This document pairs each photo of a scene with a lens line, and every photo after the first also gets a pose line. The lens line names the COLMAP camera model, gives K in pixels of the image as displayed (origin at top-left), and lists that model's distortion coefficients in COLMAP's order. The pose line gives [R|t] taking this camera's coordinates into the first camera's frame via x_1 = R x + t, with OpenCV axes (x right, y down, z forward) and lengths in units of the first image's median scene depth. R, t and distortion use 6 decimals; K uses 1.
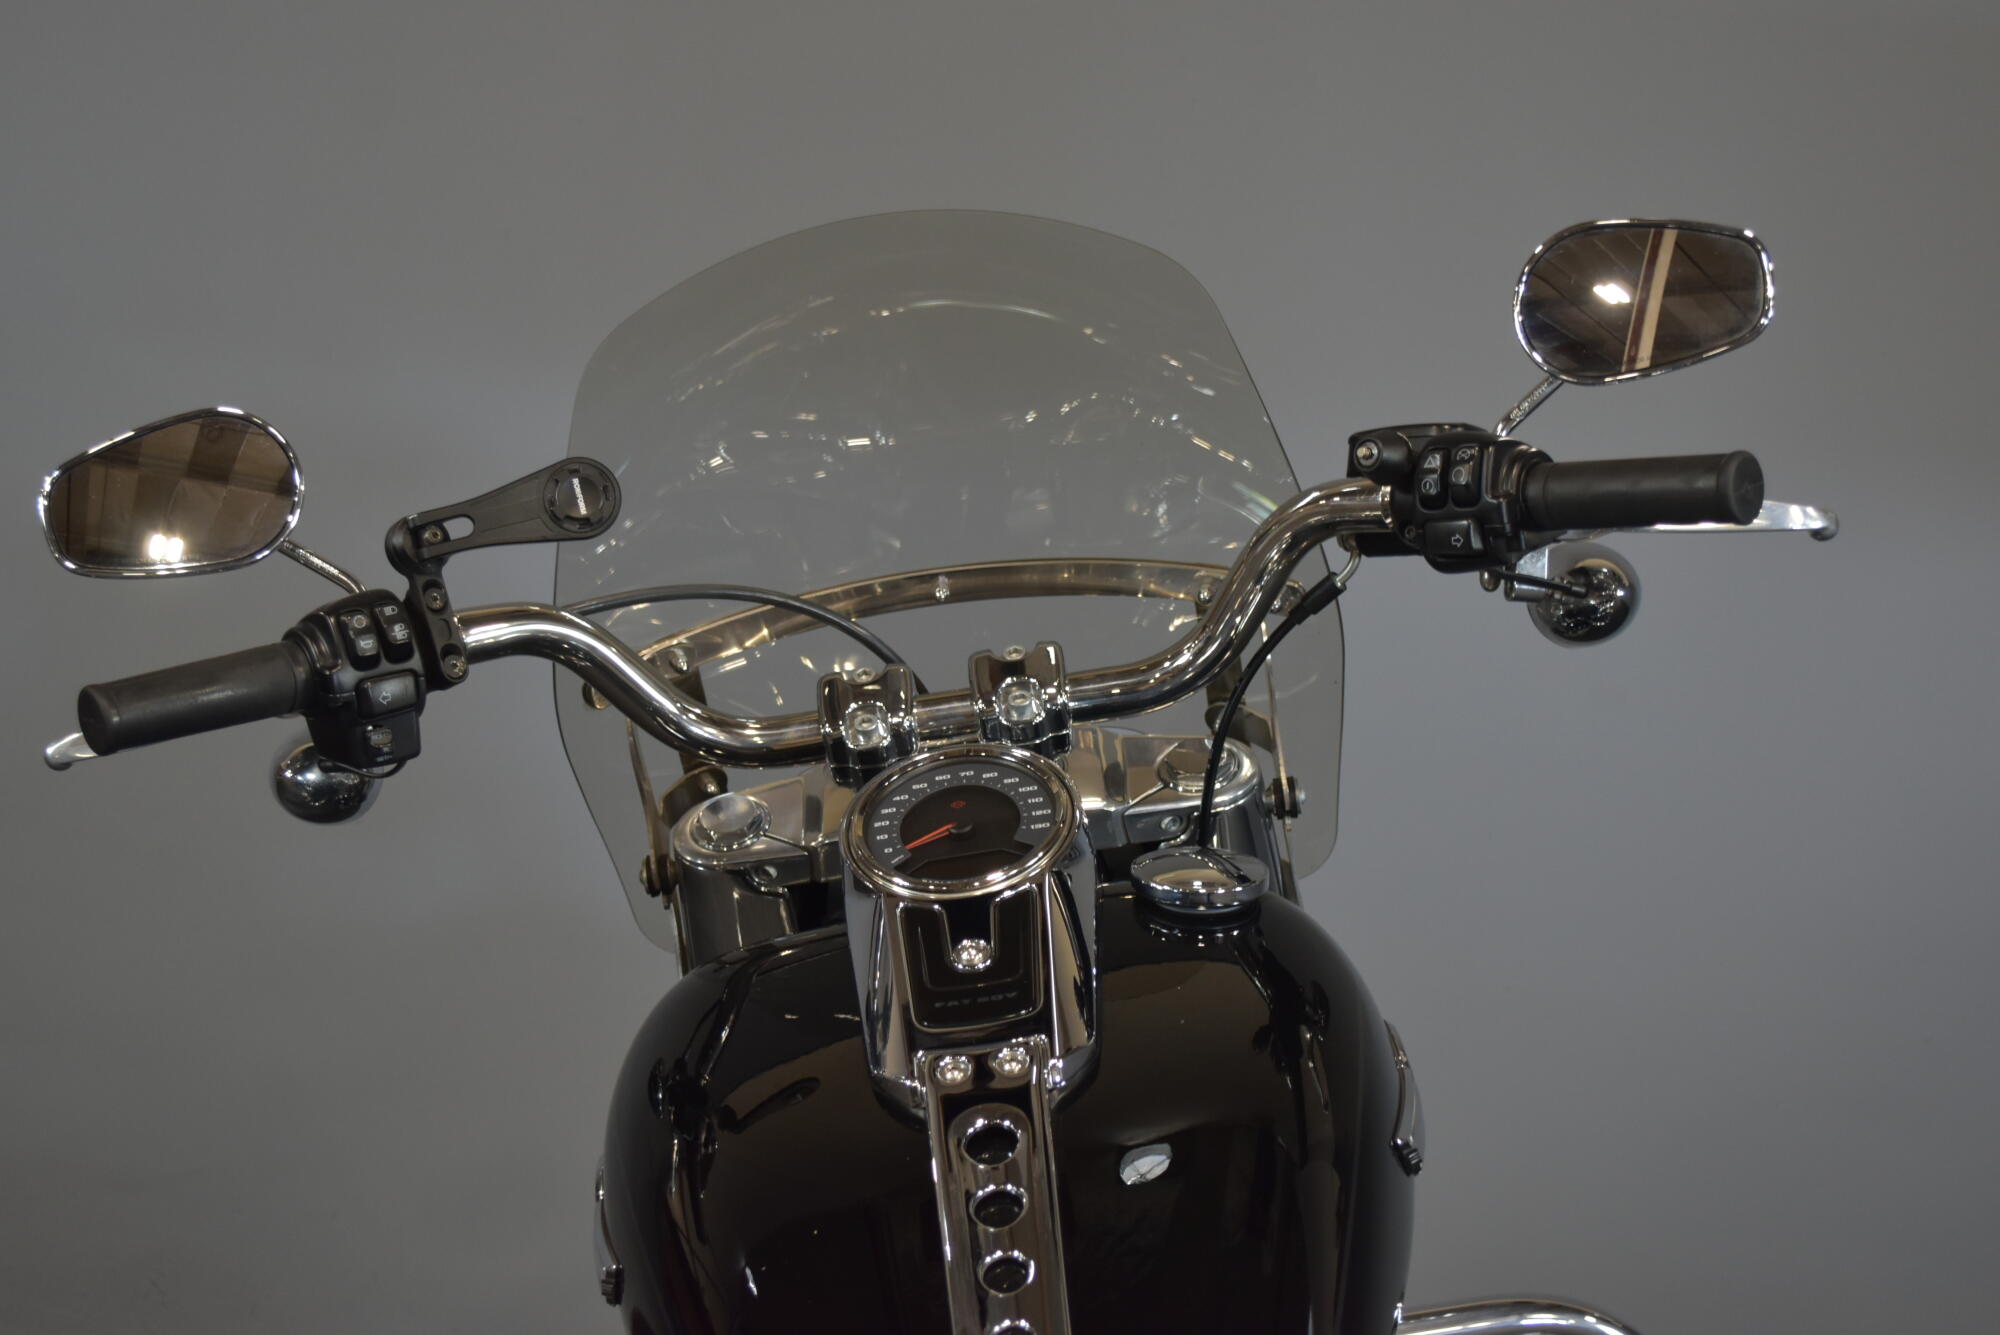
lens RADIAL K [[2915.9, 0, 991.1], [0, 2915.9, 604.2], [0, 0, 1]] dist [0.004570, -0.093561]
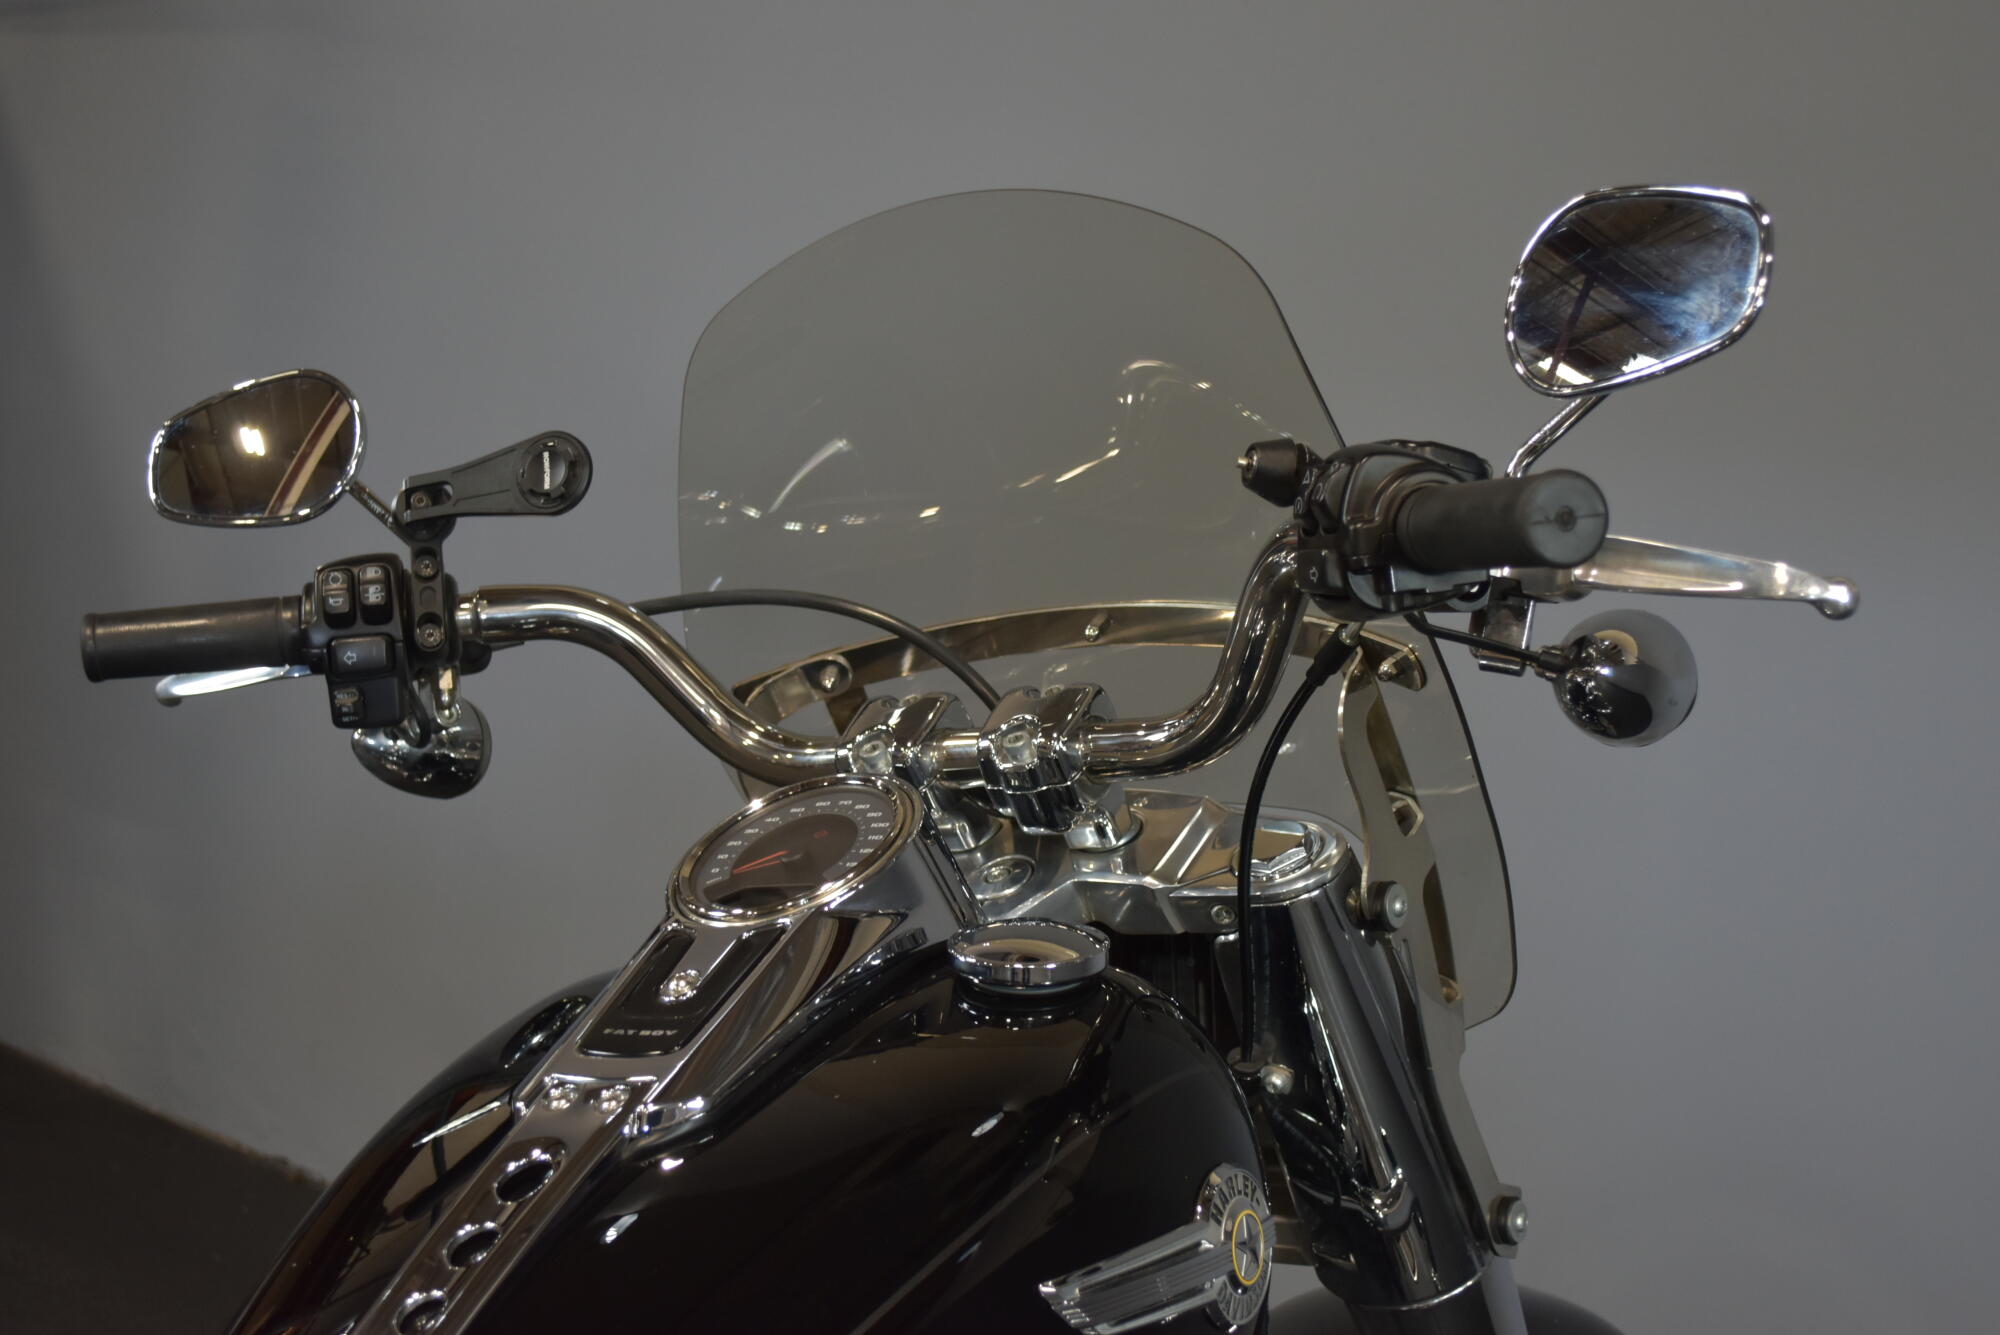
lens RADIAL K [[2915.9, 0, 991.1], [0, 2915.9, 604.2], [0, 0, 1]] dist [0.004570, -0.093561]
pose [[0.849684, 0.076969, -0.521645, 0.486969], [-0.104512, 0.994245, -0.023534, 0.014269], [0.516831, 0.074515, 0.852838, 0.258743]]
